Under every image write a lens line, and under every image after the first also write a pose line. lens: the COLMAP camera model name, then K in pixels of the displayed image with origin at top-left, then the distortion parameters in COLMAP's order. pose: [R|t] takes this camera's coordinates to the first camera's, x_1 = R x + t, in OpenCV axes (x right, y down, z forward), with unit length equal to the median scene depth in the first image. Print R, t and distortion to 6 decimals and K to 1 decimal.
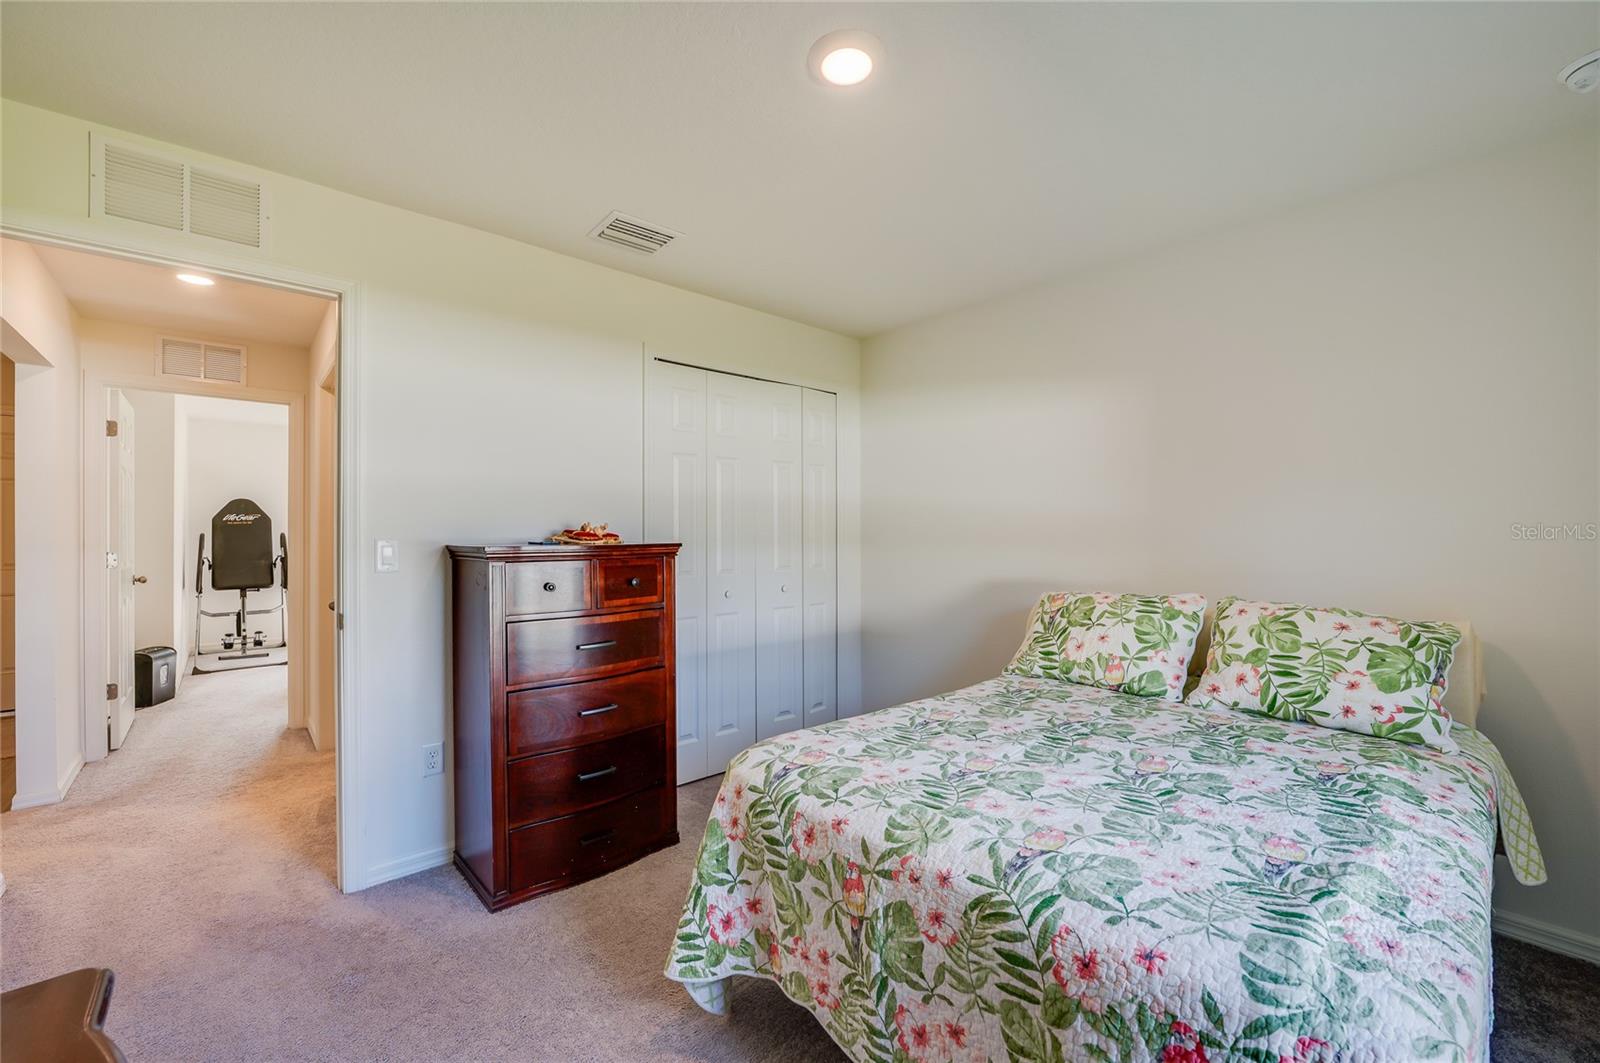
lens RADIAL K [[639.2, 0, 820.6], [0, 639.2, 530.5], [0, 0, 1]] dist [-0.020847, 0.000095]
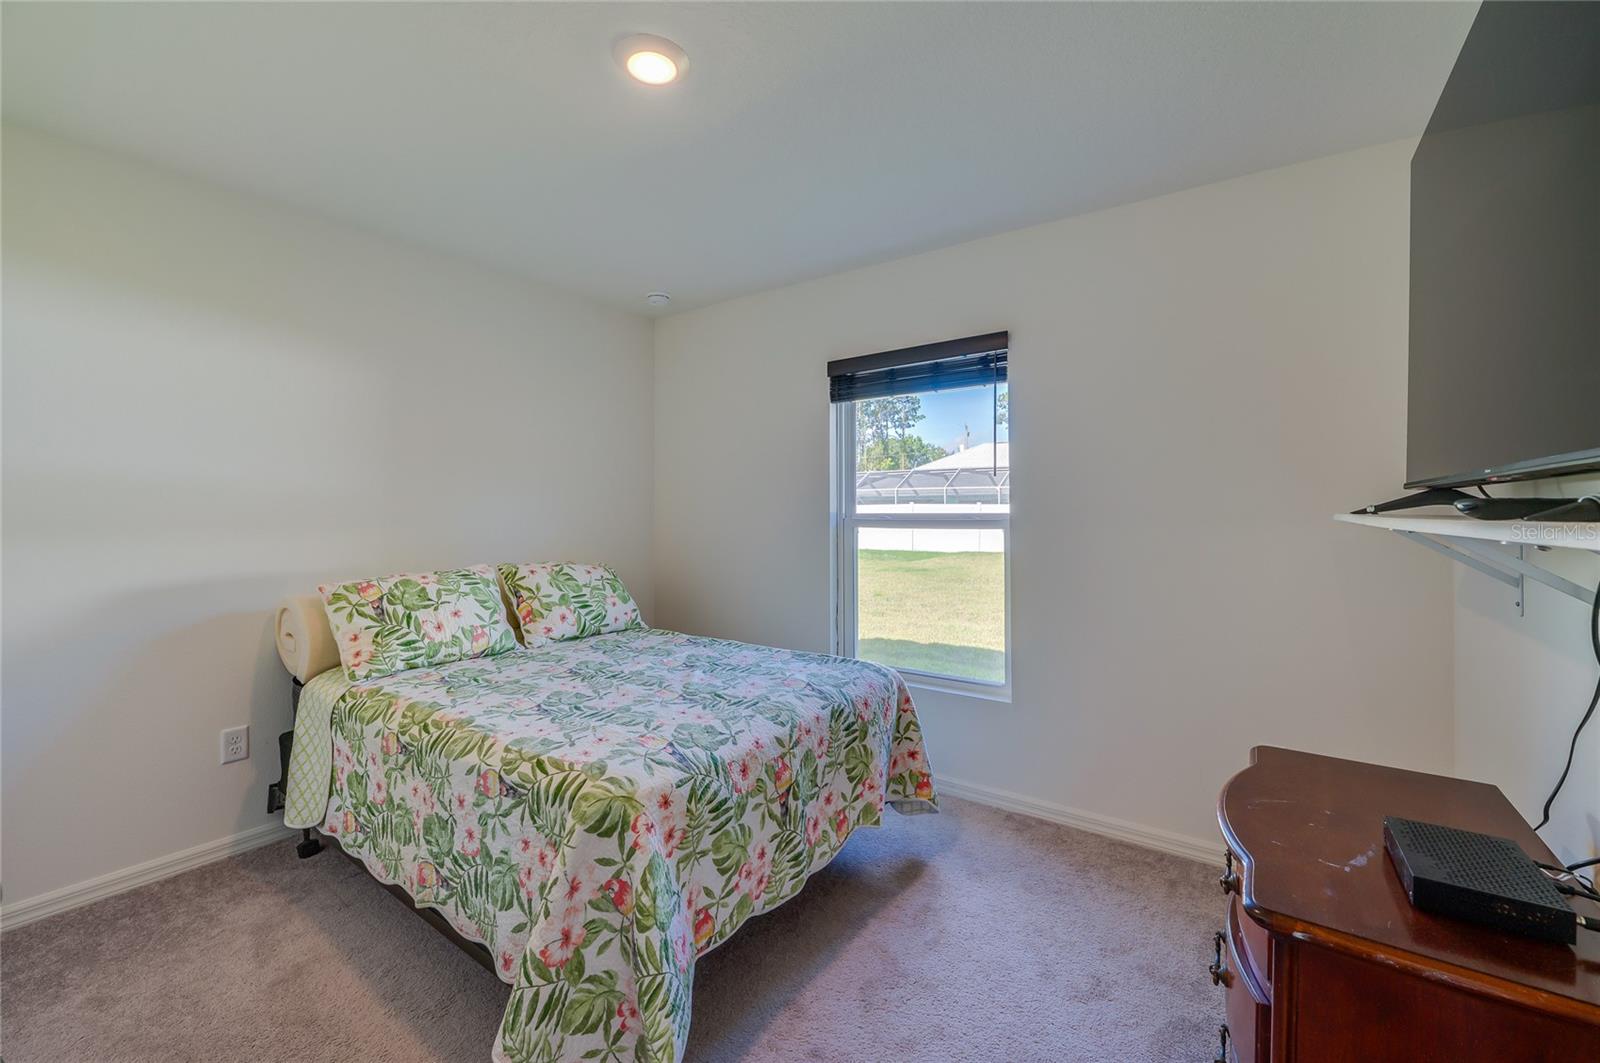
lens RADIAL K [[648.6, 0, 794.6], [0, 648.6, 529.6], [0, 0, 1]] dist [-0.009172, 0.000107]
pose [[-0.194908, -0.025700, 0.980485, -1.151081], [0.001721, 0.999646, 0.026544, 0.010422], [-0.980820, 0.006861, -0.194795, 1.109347]]
